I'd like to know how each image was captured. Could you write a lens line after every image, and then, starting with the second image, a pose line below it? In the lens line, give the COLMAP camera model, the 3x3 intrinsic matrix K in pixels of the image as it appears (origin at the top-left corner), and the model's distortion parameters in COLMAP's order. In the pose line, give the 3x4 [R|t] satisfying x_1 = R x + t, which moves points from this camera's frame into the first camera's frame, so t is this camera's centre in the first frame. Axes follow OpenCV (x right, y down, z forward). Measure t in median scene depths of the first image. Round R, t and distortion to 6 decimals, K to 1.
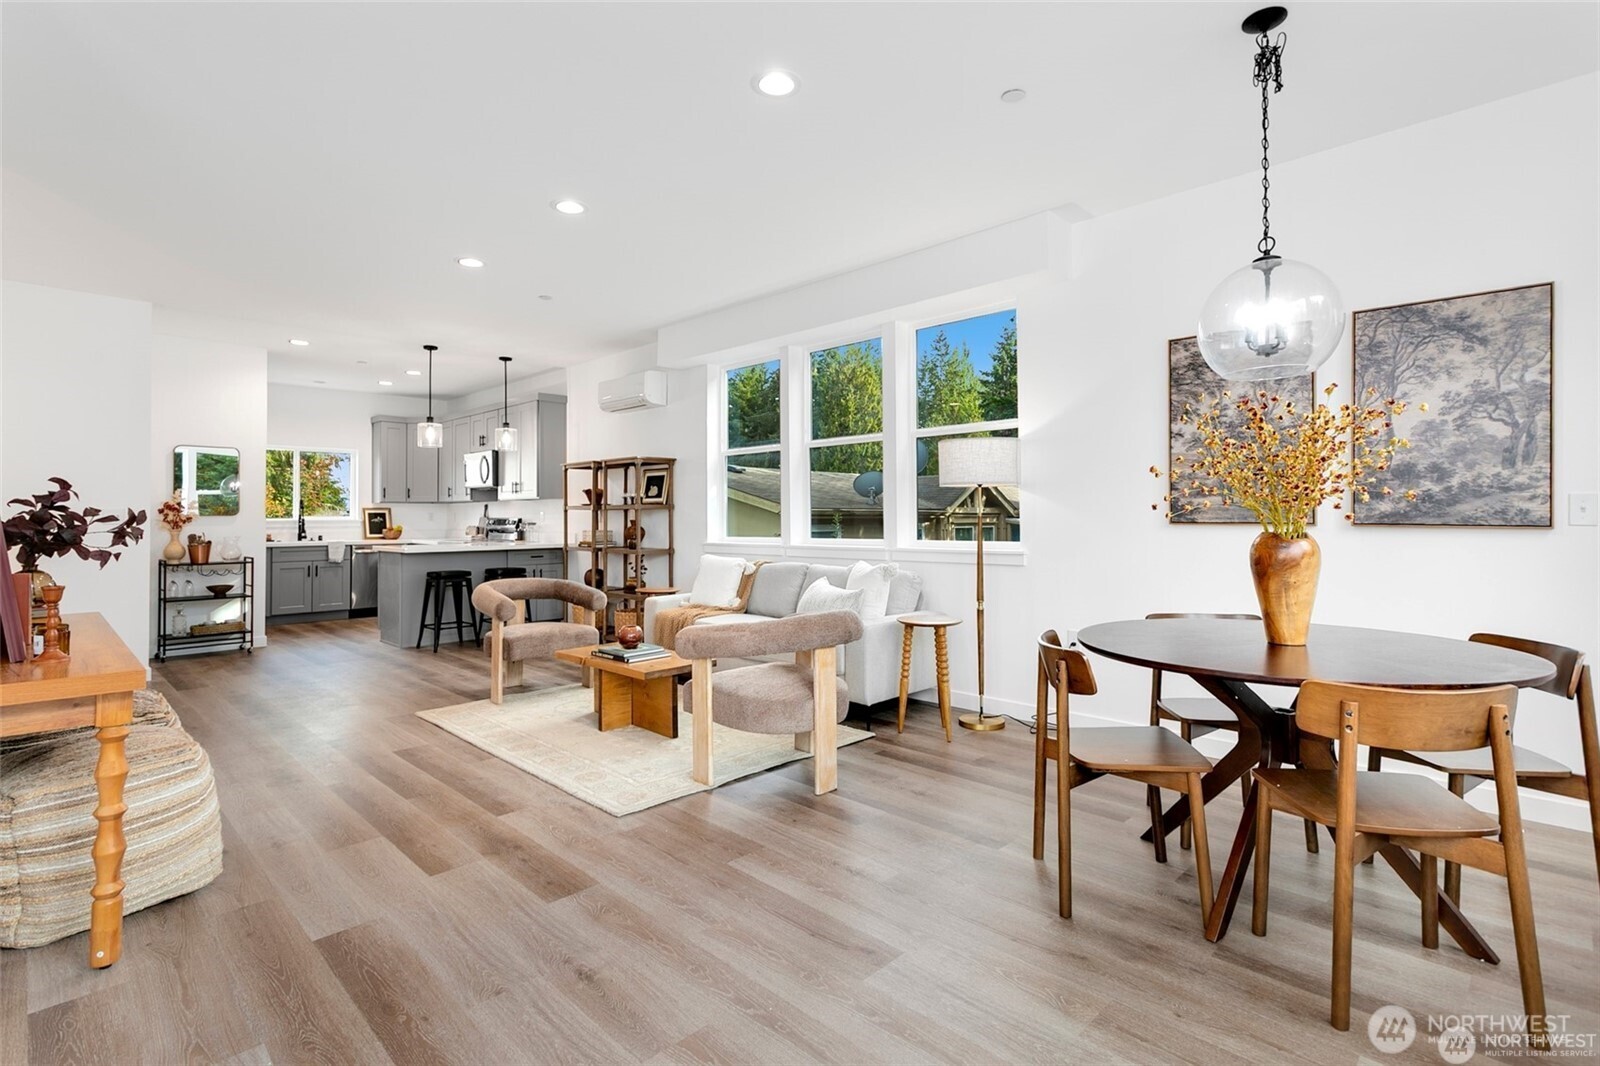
lens RADIAL K [[757.3, 0, 800.6], [0, 757.3, 513.8], [0, 0, 1]] dist [0.003251, 0.000616]
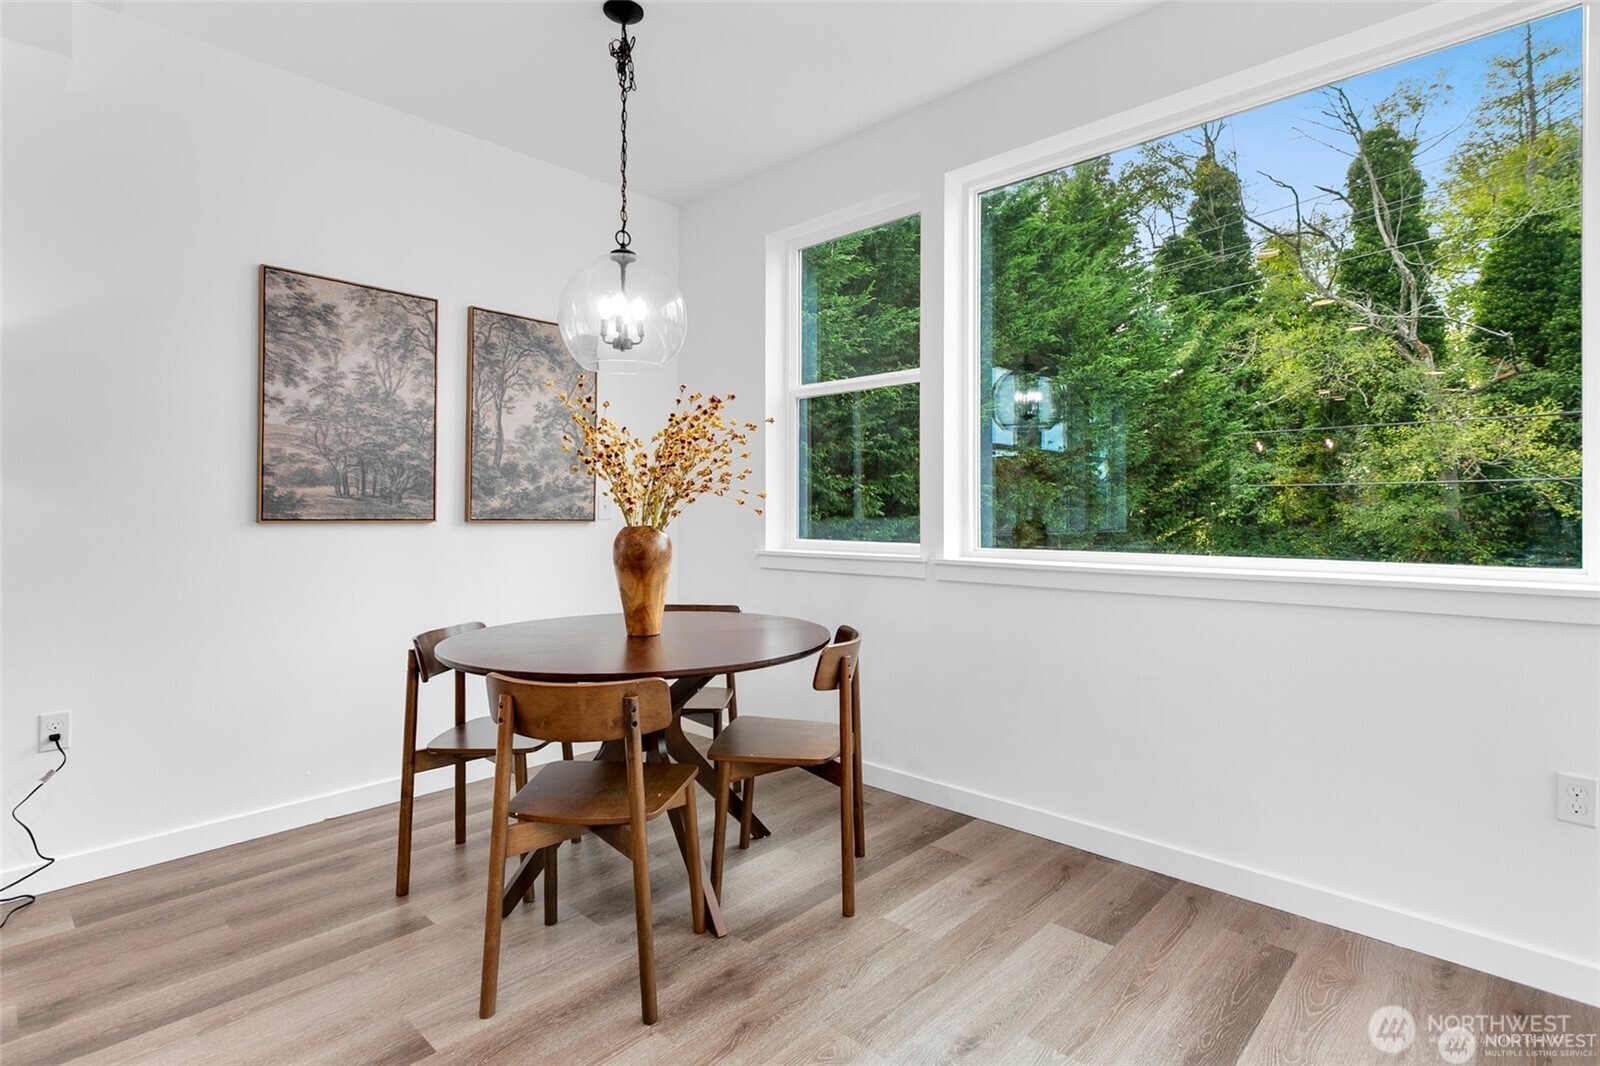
lens RADIAL K [[786.2, 0, 803.8], [0, 786.2, 524.7], [0, 0, 1]] dist [-0.003120, -0.000263]
pose [[-0.029071, -0.015193, 0.999462, -0.349497], [-0.007410, 0.999860, 0.014983, 0.001347], [-0.999550, -0.006971, -0.029179, 0.655897]]
